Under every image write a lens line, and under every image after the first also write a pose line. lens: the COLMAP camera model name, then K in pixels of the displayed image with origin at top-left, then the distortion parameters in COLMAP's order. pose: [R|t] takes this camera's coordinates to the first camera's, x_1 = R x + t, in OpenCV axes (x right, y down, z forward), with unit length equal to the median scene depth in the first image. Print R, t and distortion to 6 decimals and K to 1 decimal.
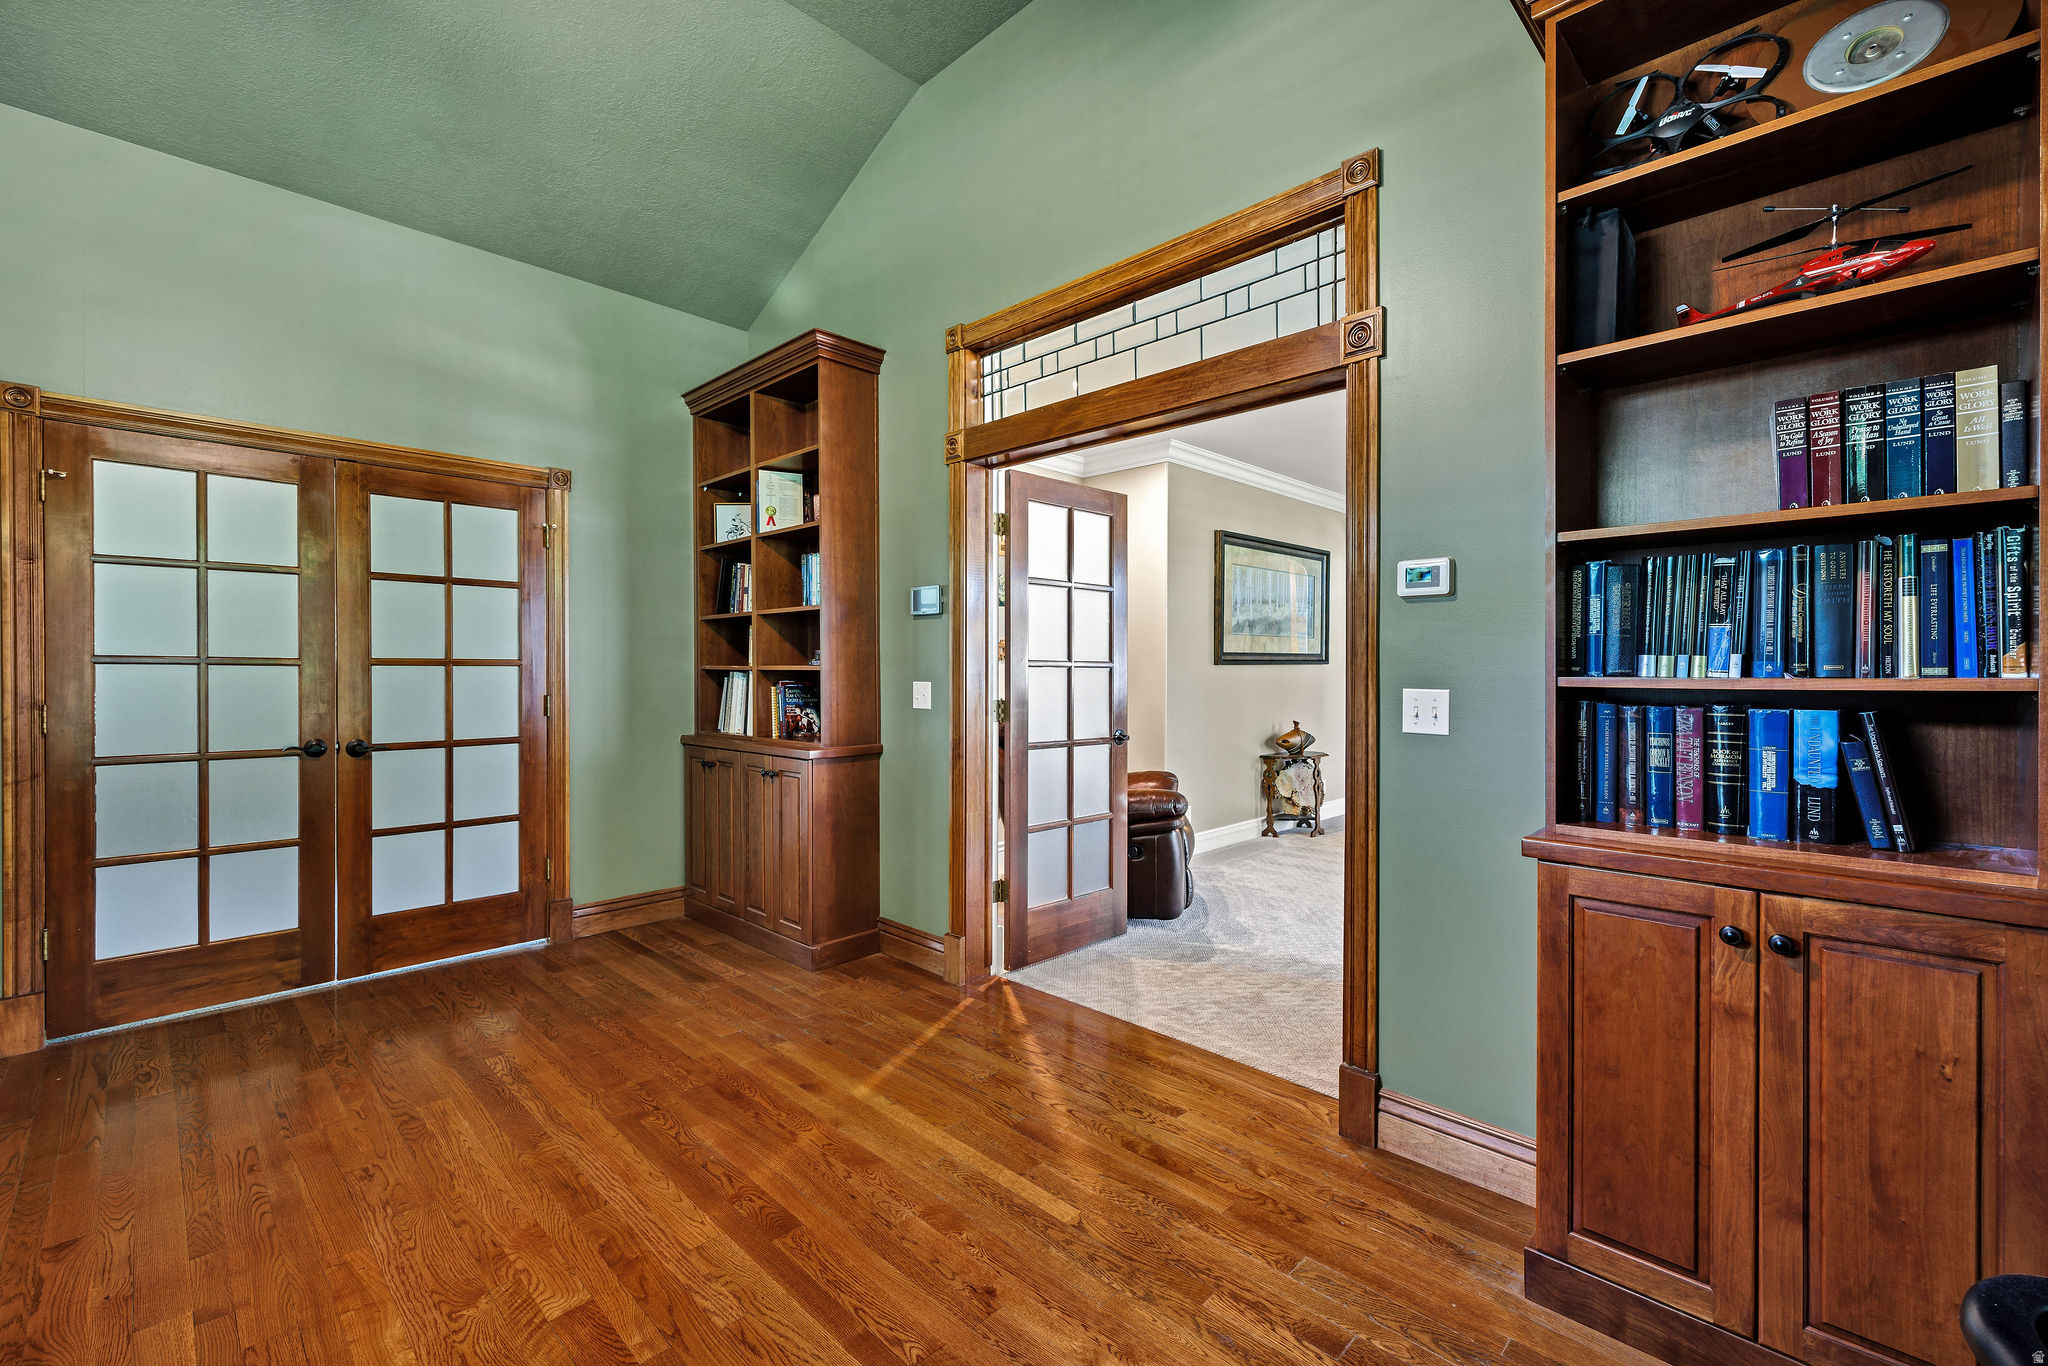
lens RADIAL K [[841.1, 0, 988.2], [0, 841.1, 669.0], [0, 0, 1]] dist [-0.004722, 0.000112]
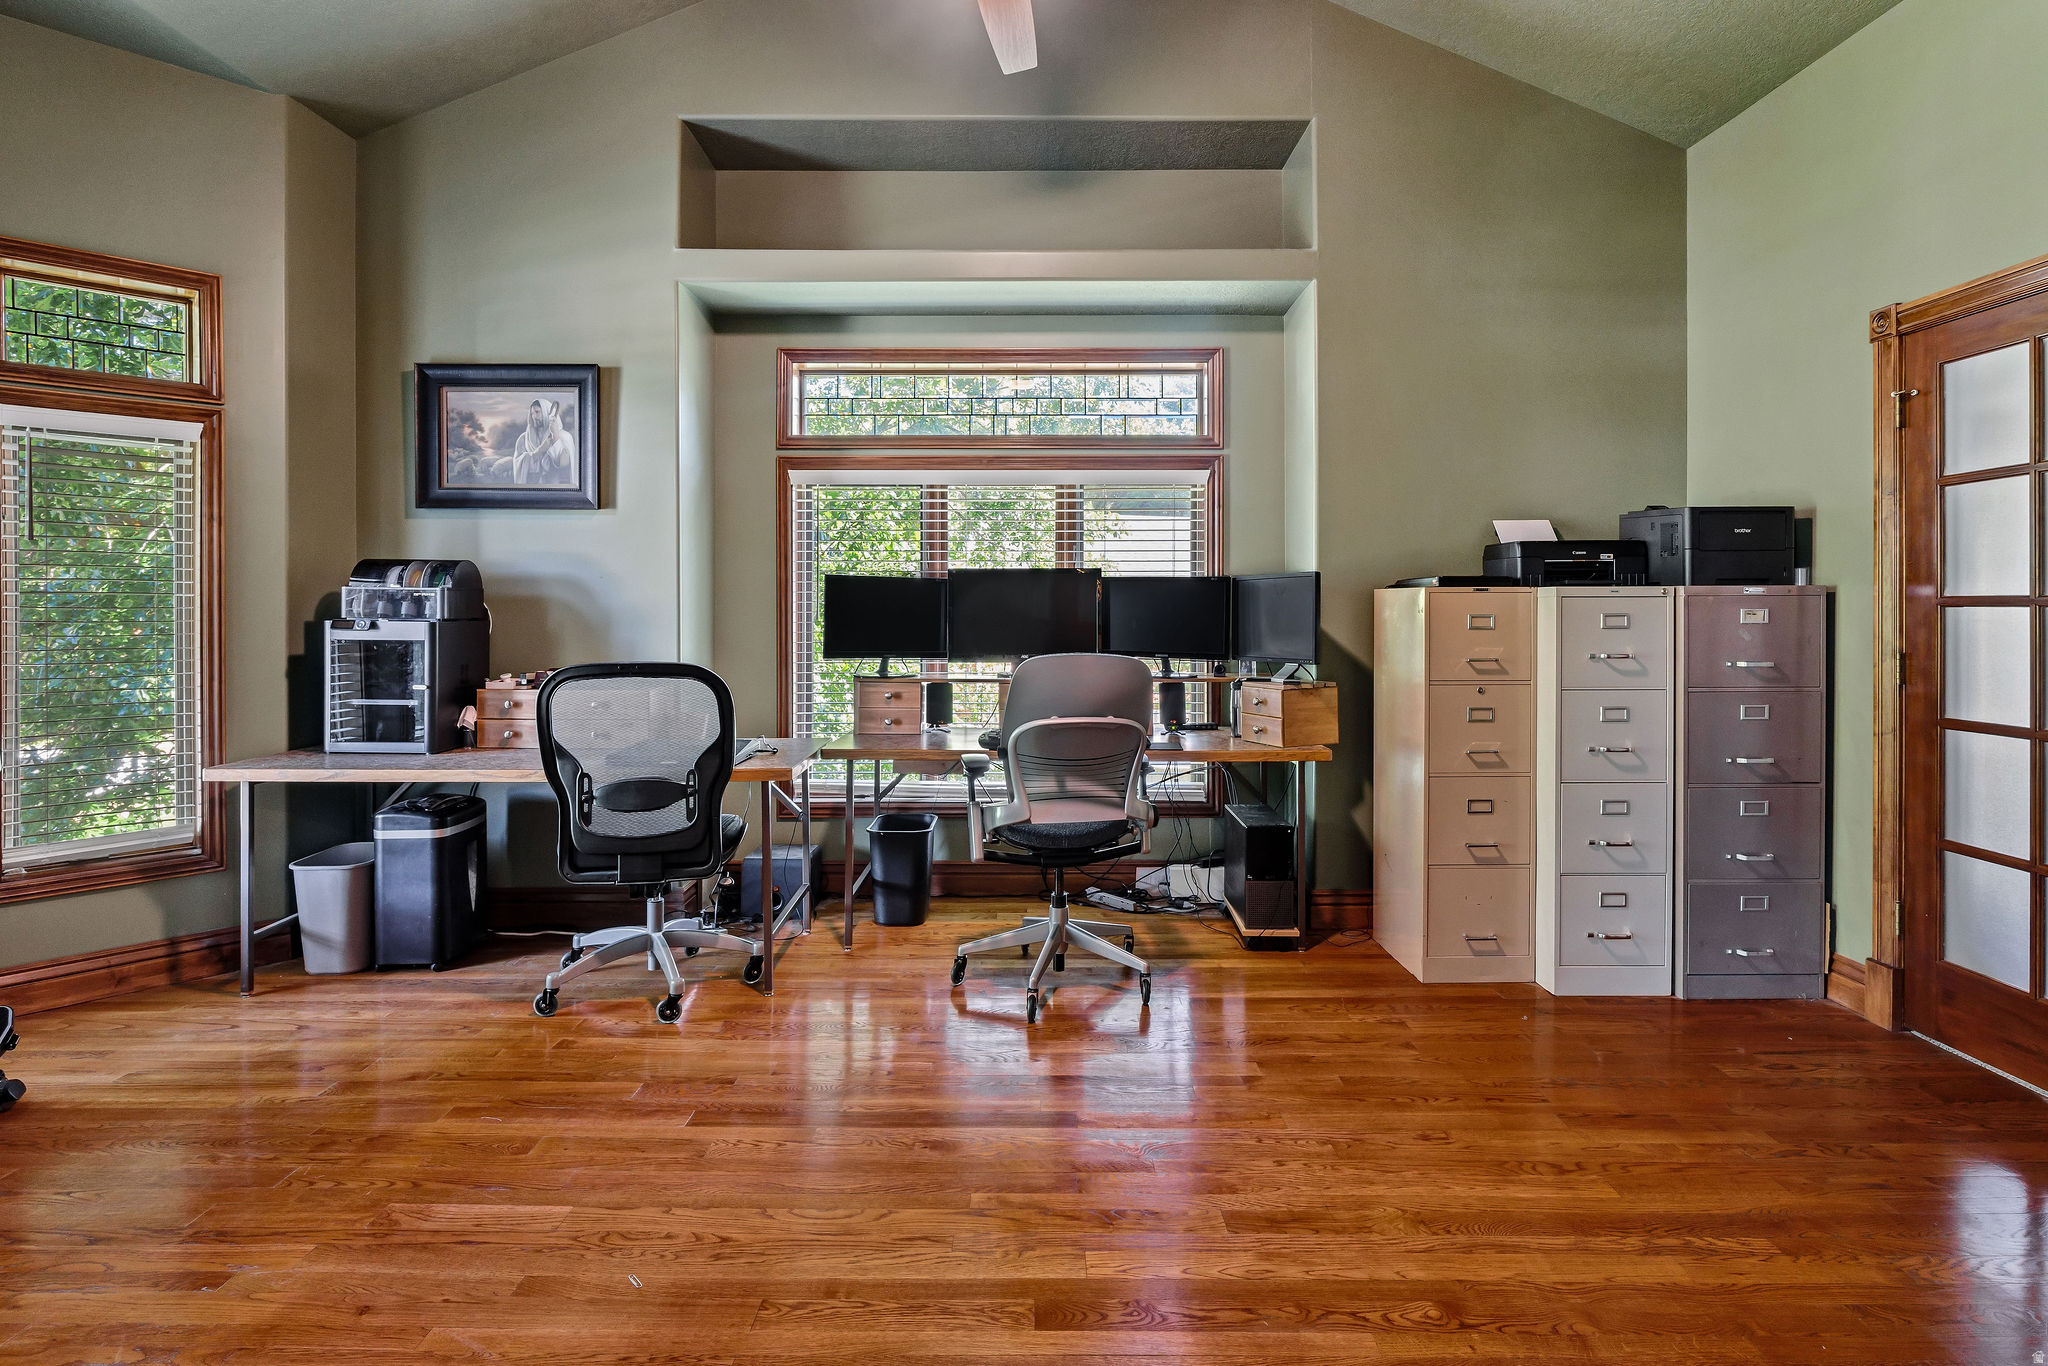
lens RADIAL K [[841.1, 0, 988.2], [0, 841.1, 669.0], [0, 0, 1]] dist [-0.004722, 0.000112]
pose [[-0.715977, 0.012955, -0.698004, 0.242449], [0.002866, 0.999874, 0.015618, 0.048180], [0.698118, 0.009182, -0.715924, 1.142715]]
